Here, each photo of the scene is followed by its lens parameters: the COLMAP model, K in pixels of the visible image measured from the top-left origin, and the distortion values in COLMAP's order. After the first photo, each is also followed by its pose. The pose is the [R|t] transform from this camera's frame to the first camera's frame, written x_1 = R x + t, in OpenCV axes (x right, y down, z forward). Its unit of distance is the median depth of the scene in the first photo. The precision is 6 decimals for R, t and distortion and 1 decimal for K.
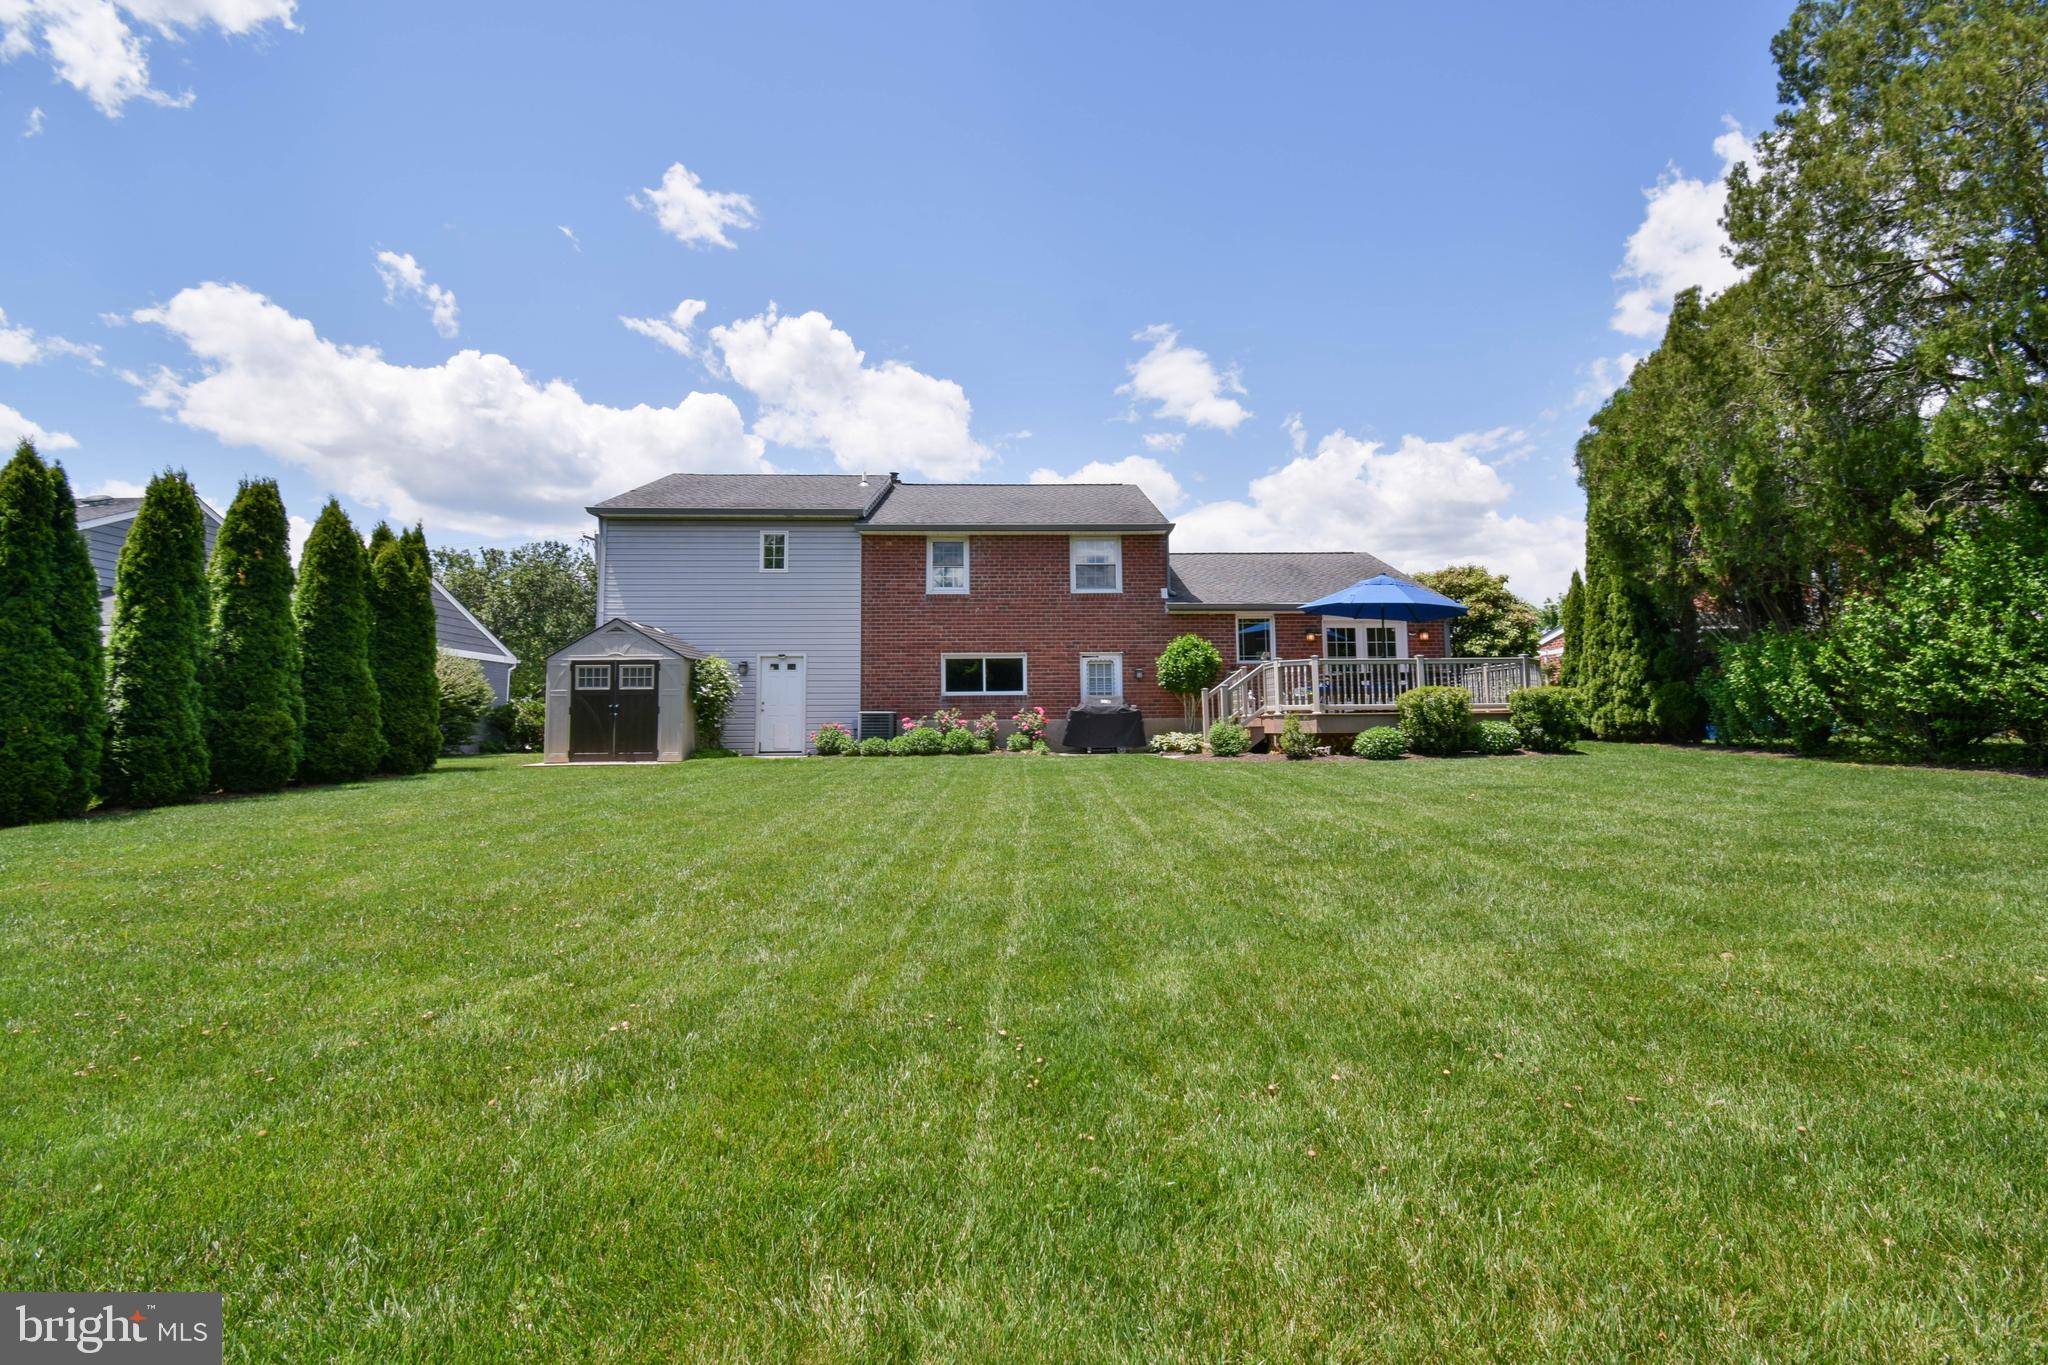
lens RADIAL K [[926.2, 0, 1026.4], [0, 926.2, 633.1], [0, 0, 1]] dist [0.000149, -0.000310]
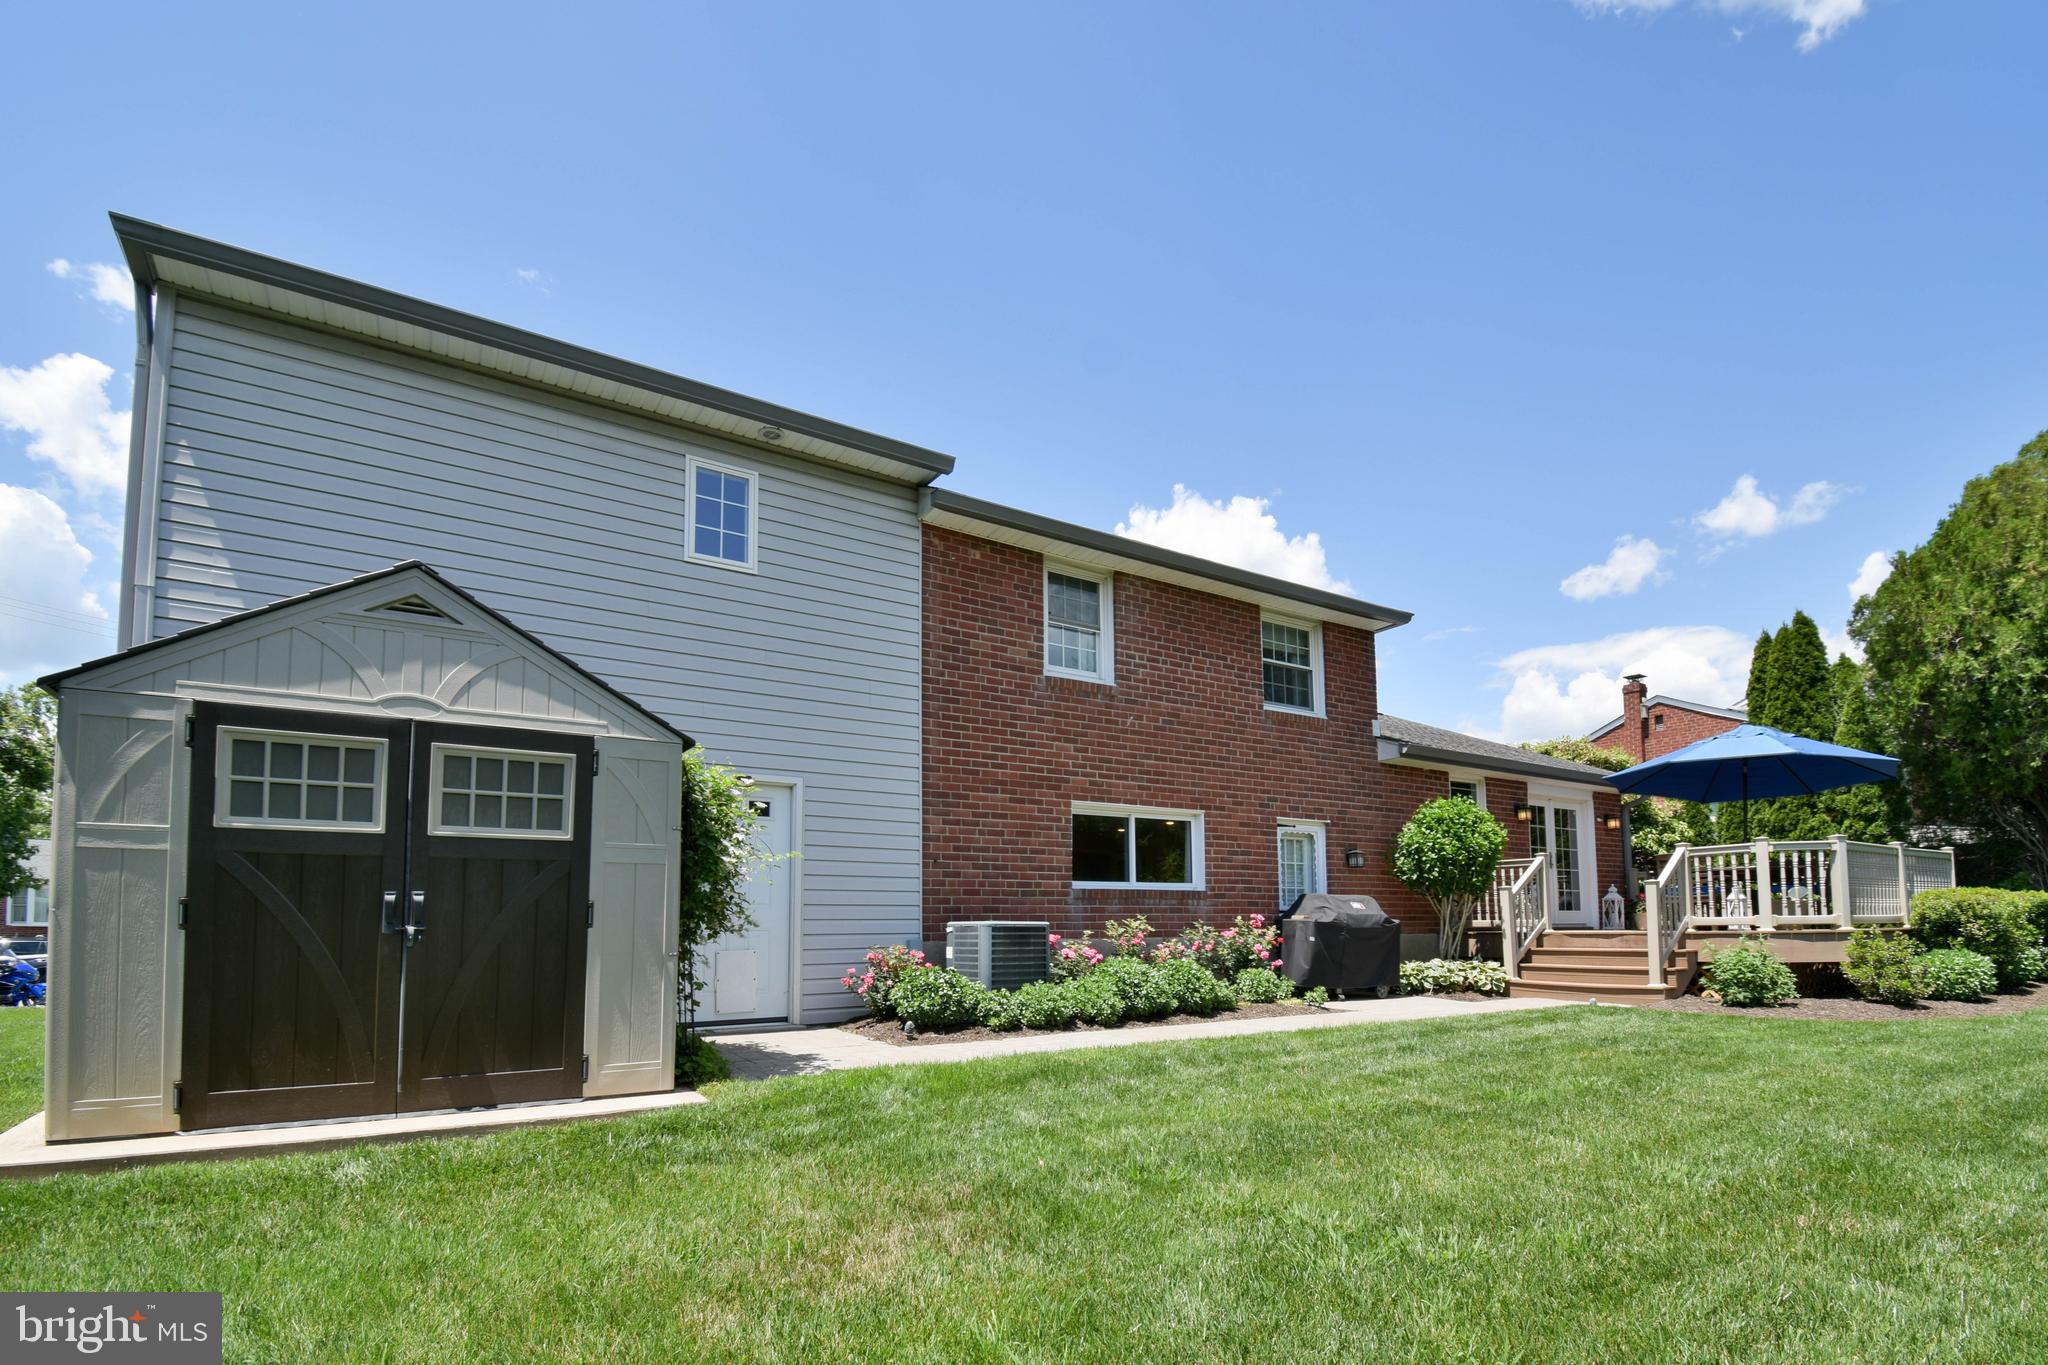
lens RADIAL K [[966.0, 0, 1023.2], [0, 966.0, 848.2], [0, 0, 1]] dist [-0.001561, -0.000259]
pose [[0.849694, 0.044357, 0.525408, -0.376986], [-0.051826, 0.998656, -0.000497, 0.047989], [-0.524724, -0.026808, 0.850850, 0.582582]]
